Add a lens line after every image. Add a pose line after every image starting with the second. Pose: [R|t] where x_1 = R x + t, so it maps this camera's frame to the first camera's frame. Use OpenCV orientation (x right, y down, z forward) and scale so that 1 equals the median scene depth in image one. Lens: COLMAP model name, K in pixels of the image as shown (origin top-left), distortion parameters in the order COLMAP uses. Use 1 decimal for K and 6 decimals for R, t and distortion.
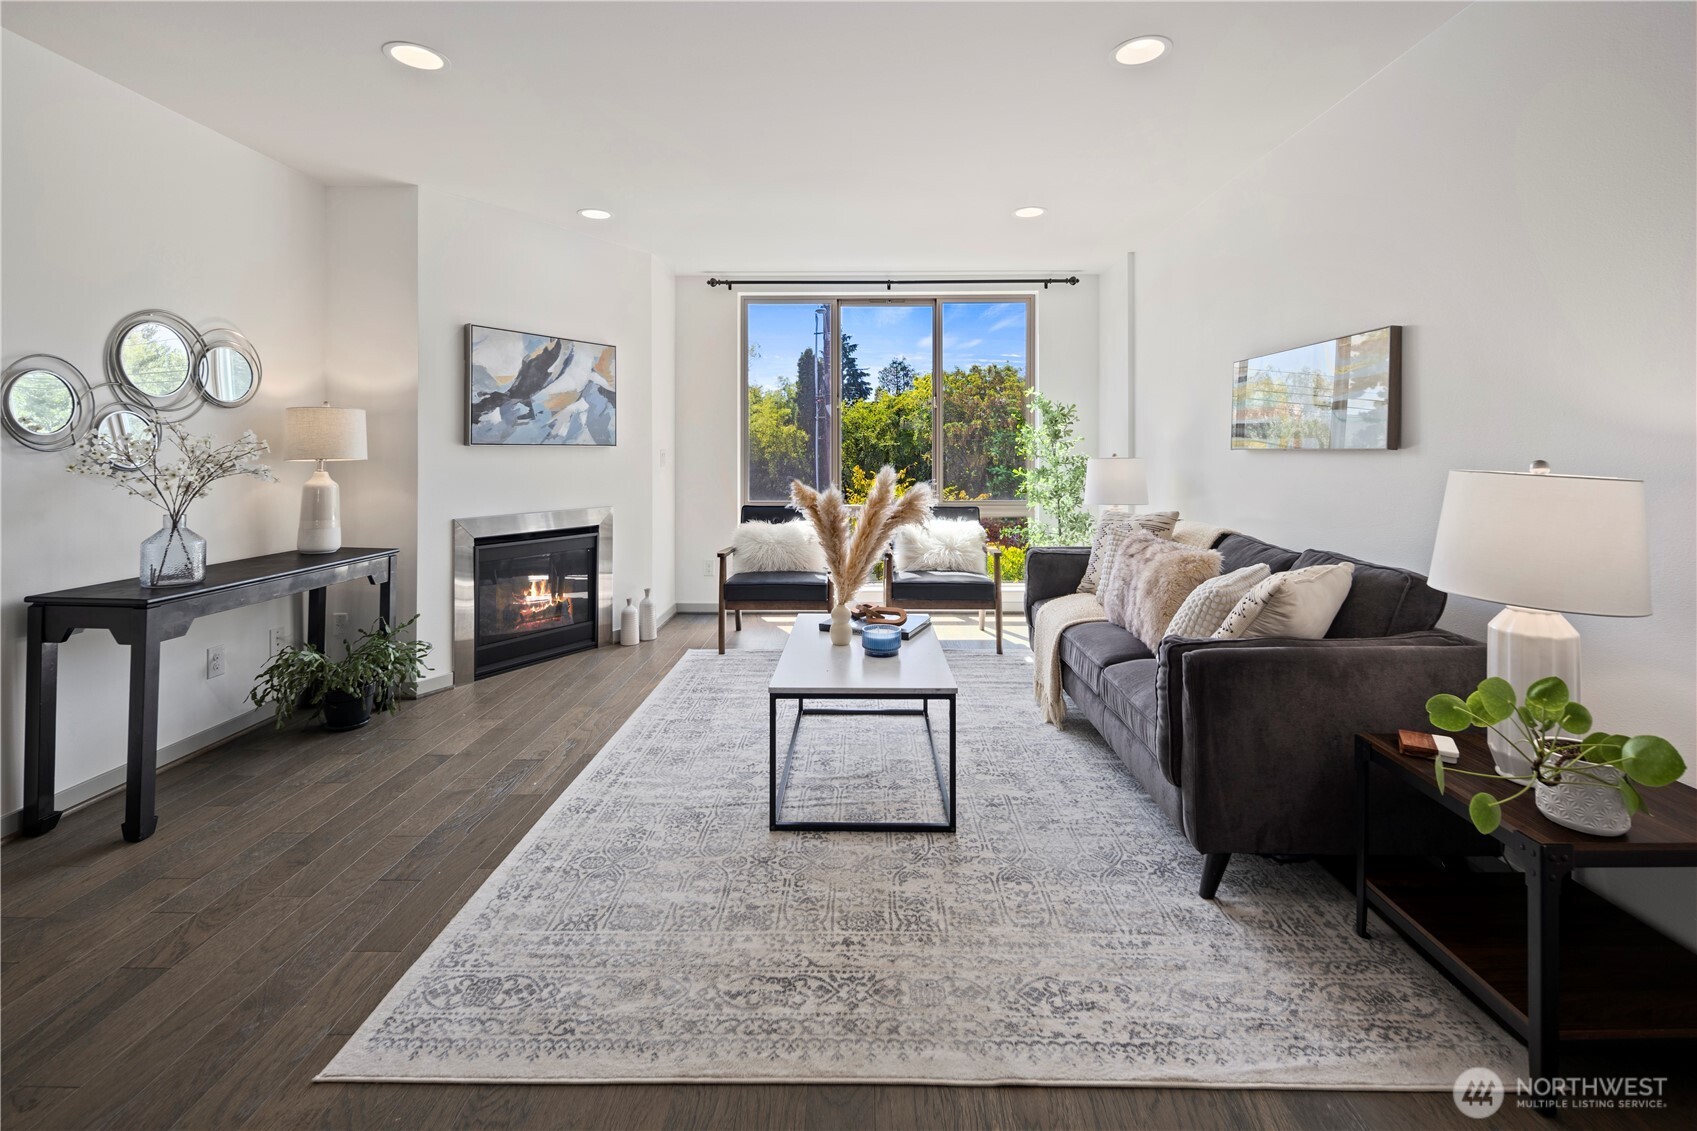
lens RADIAL K [[740.6, 0, 854.4], [0, 740.6, 456.0], [0, 0, 1]] dist [0.006228, -0.000715]
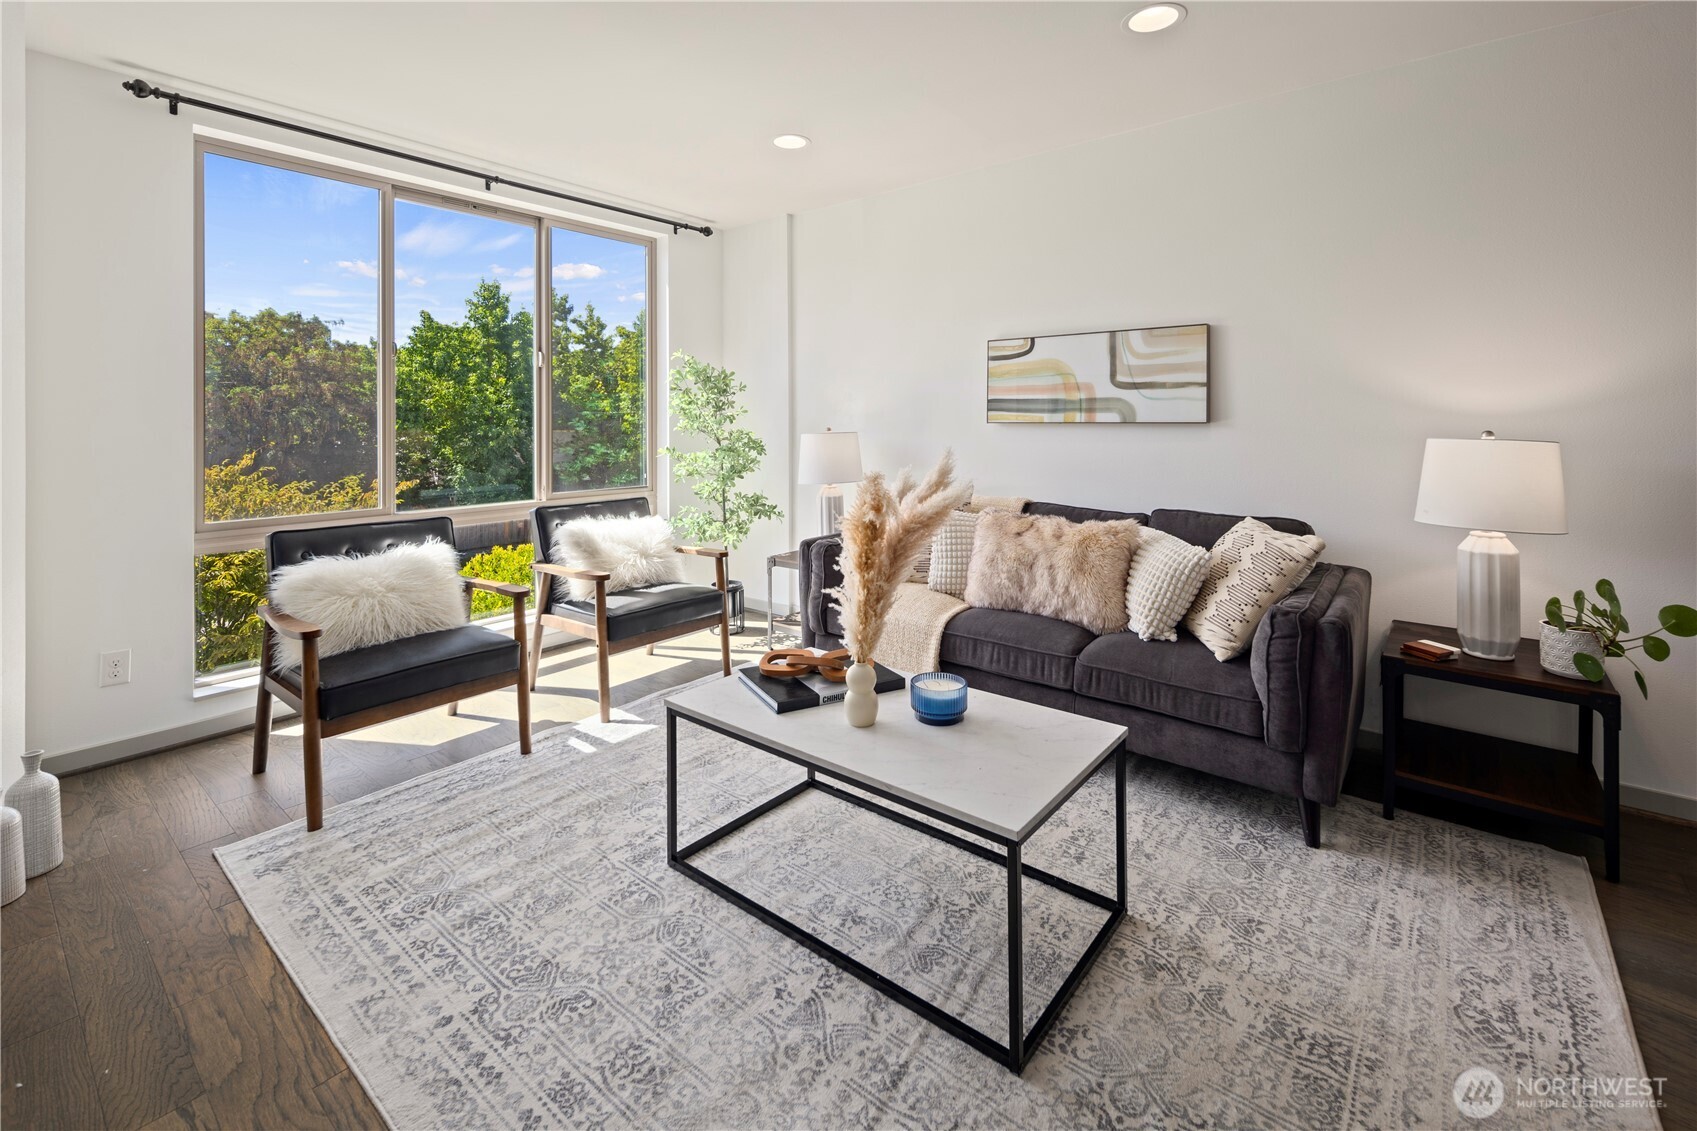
lens RADIAL K [[739.8, 0, 853.8], [0, 739.8, 419.9], [0, 0, 1]] dist [0.009821, -0.005151]
pose [[0.618692, -0.000208, 0.785634, -0.446668], [0.009112, 0.999935, -0.006911, -0.007578], [-0.785581, 0.011434, 0.618653, 0.498829]]
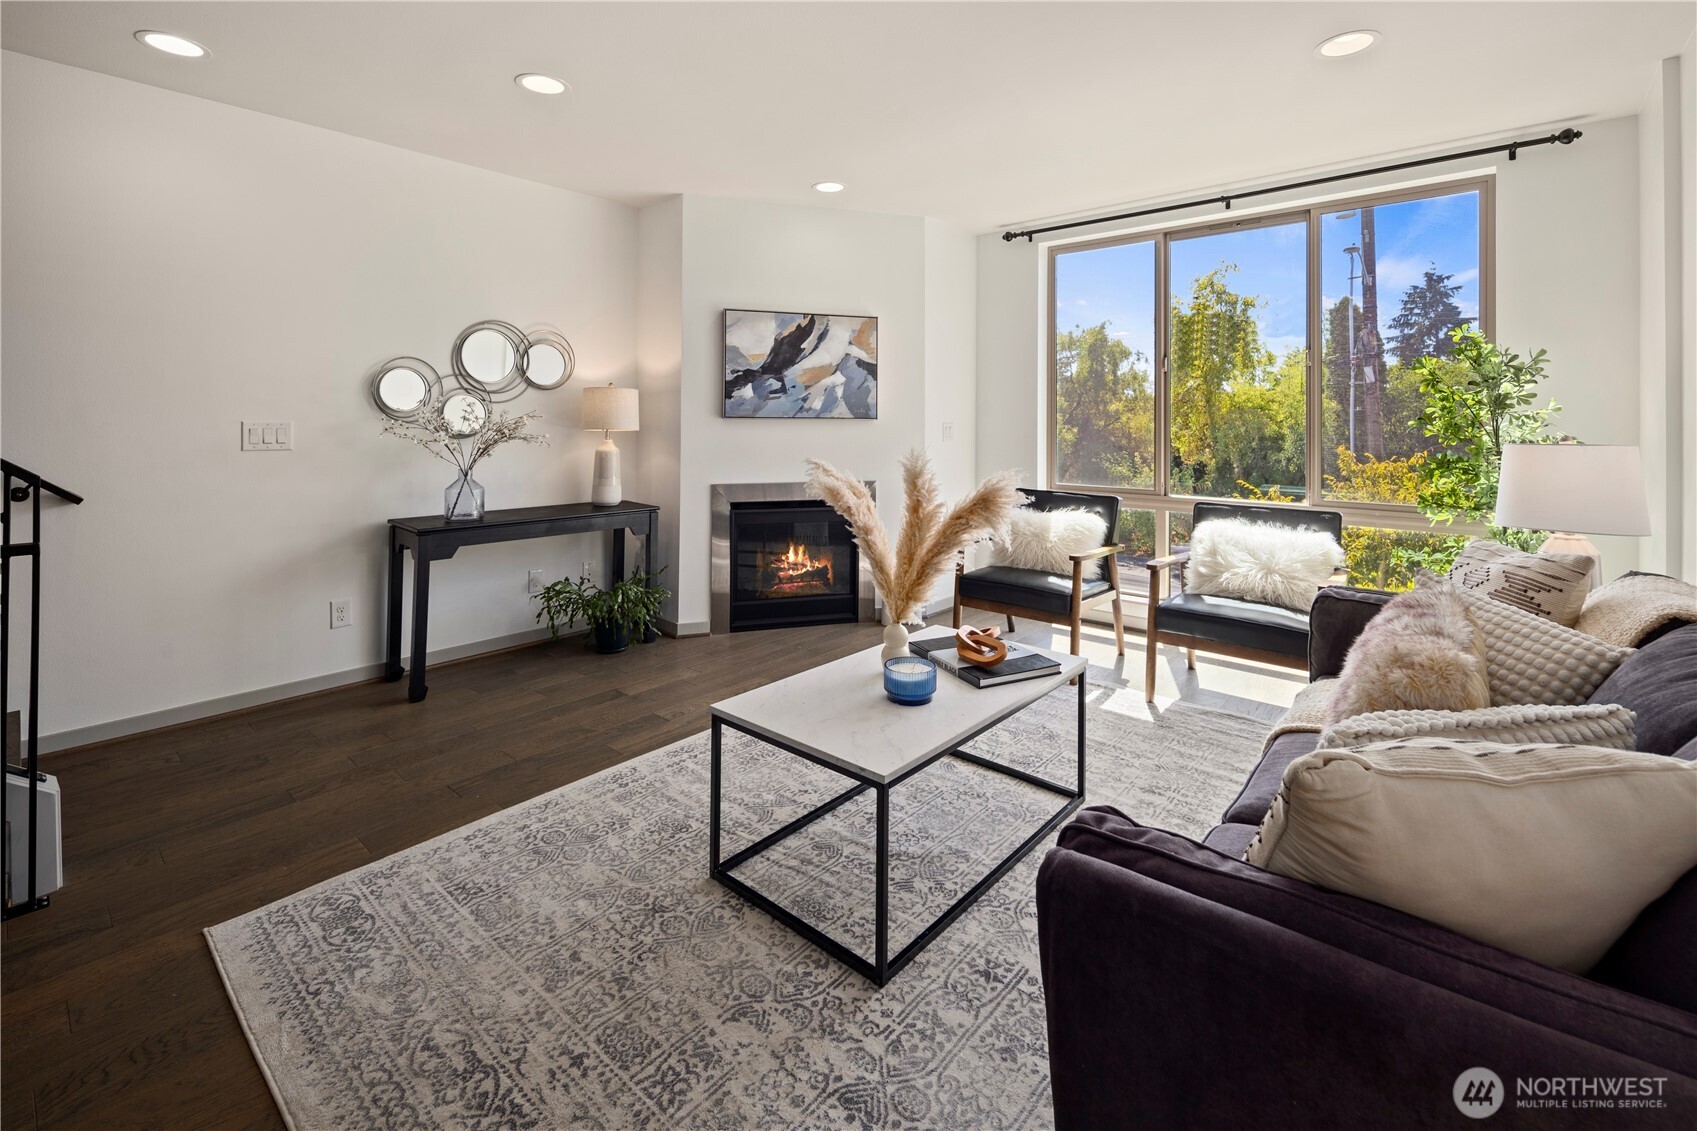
lens RADIAL K [[739.8, 0, 853.8], [0, 739.8, 419.9], [0, 0, 1]] dist [0.009821, -0.005151]
pose [[0.765693, 0.003636, -0.643196, 0.376193], [-0.010630, 0.999919, -0.007002, -0.006968], [0.643118, 0.012199, 0.765670, 0.307748]]
